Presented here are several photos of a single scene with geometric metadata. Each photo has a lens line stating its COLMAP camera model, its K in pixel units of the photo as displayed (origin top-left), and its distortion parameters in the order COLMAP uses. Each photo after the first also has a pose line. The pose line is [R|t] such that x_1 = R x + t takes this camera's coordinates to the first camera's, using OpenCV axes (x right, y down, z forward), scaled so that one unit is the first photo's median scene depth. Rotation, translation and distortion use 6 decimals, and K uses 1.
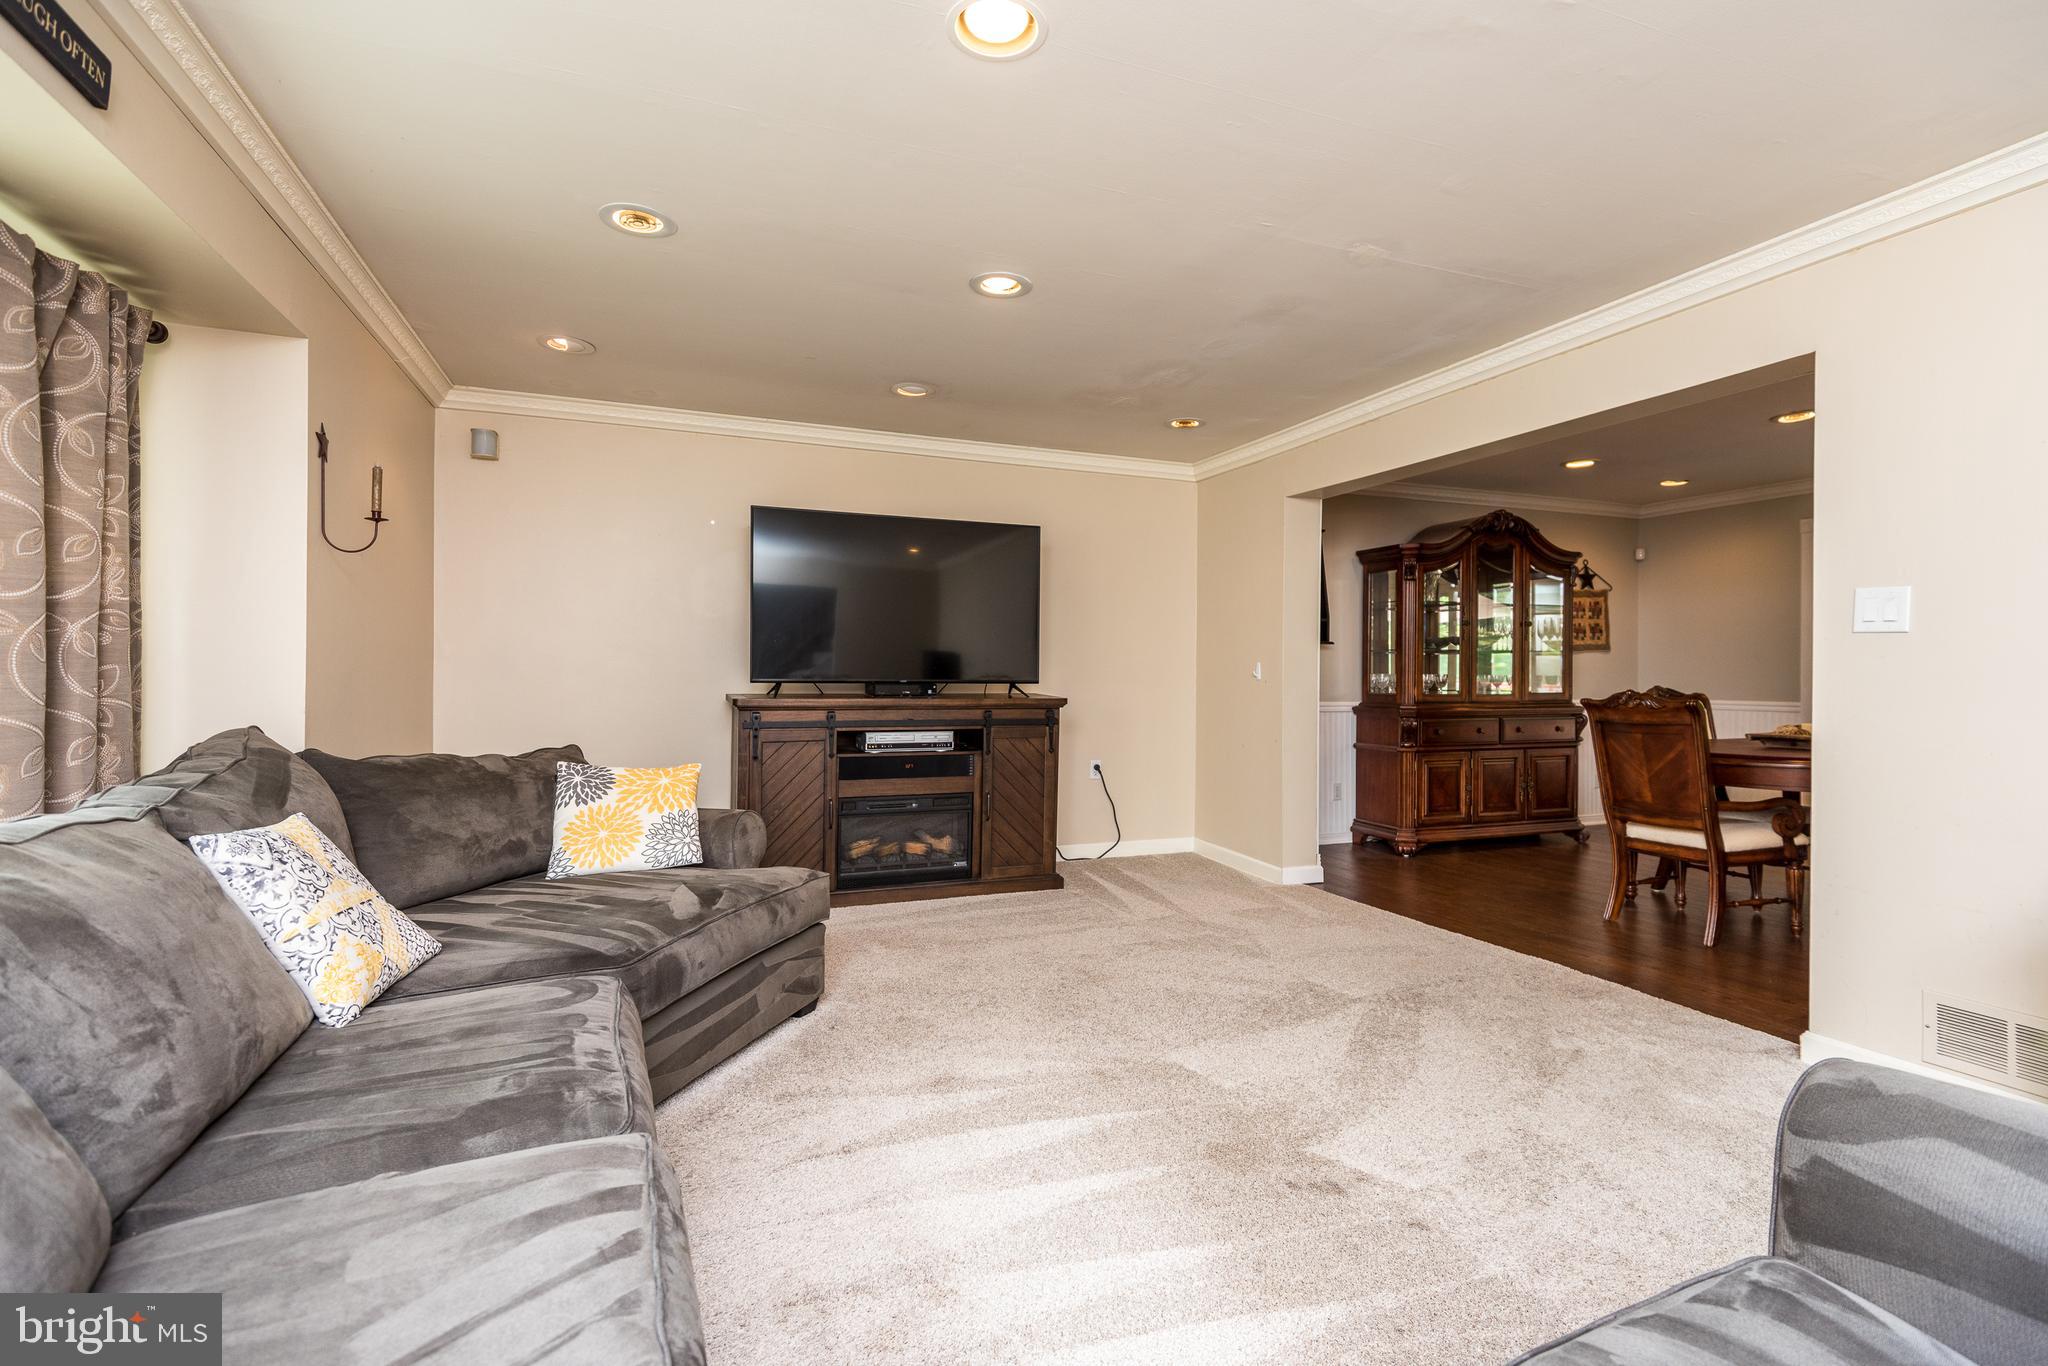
lens RADIAL K [[869.1, 0, 1018.3], [0, 869.1, 678.4], [0, 0, 1]] dist [-0.000415, -0.000172]
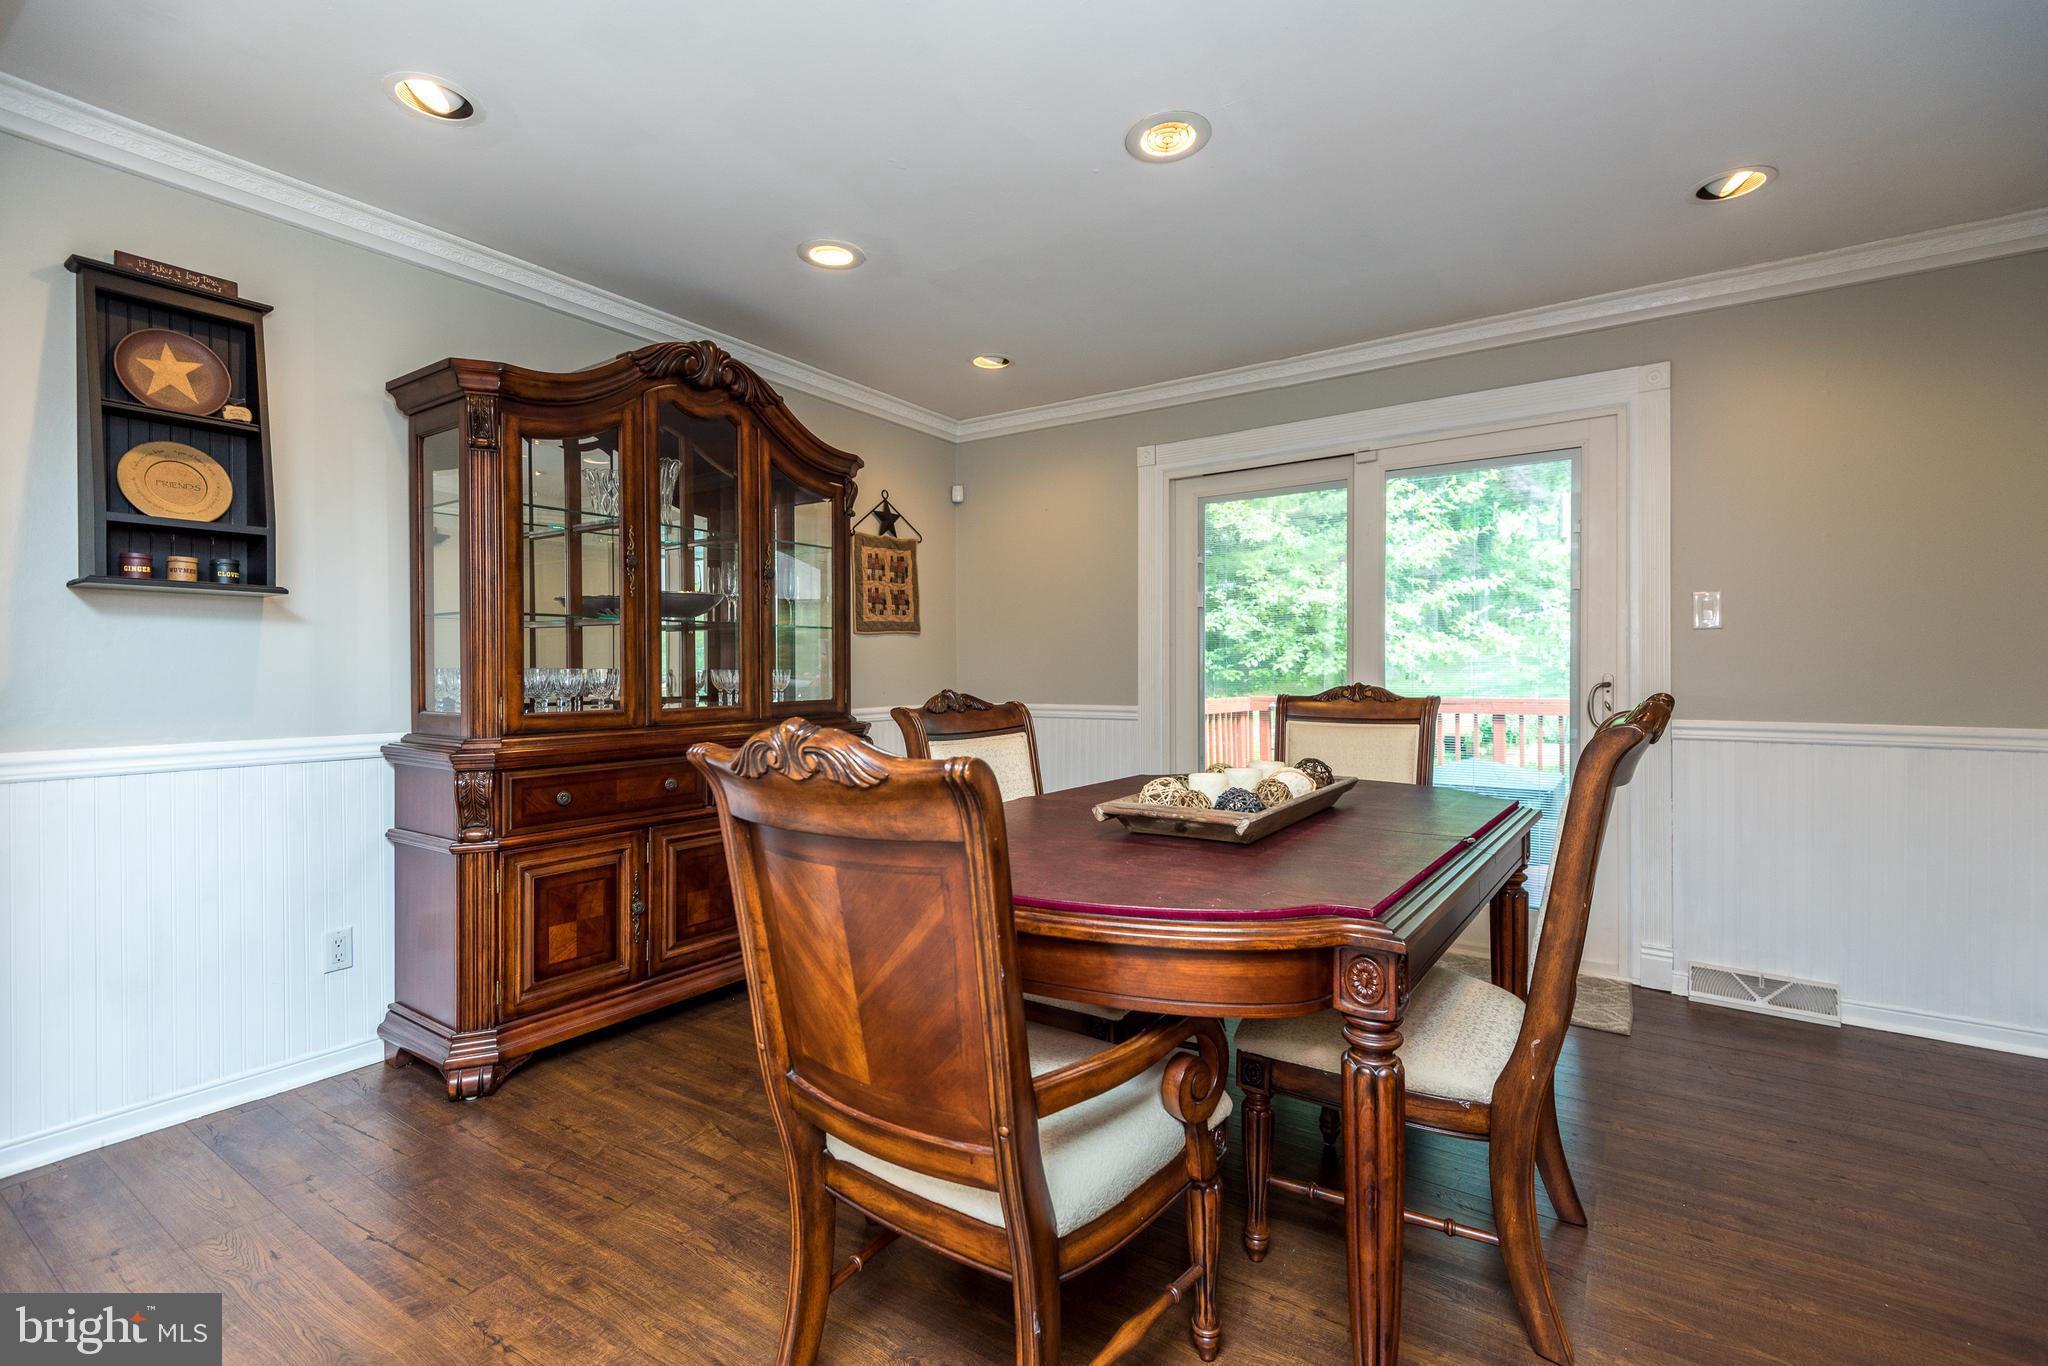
lens RADIAL K [[942.9, 0, 1025.6], [0, 942.9, 684.0], [0, 0, 1]] dist [0.013021, -0.004681]
pose [[0.794917, -0.012408, 0.606592, 0.353905], [0.006355, 0.999906, 0.012125, -0.000828], [-0.606685, -0.005784, 0.794921, 0.434368]]
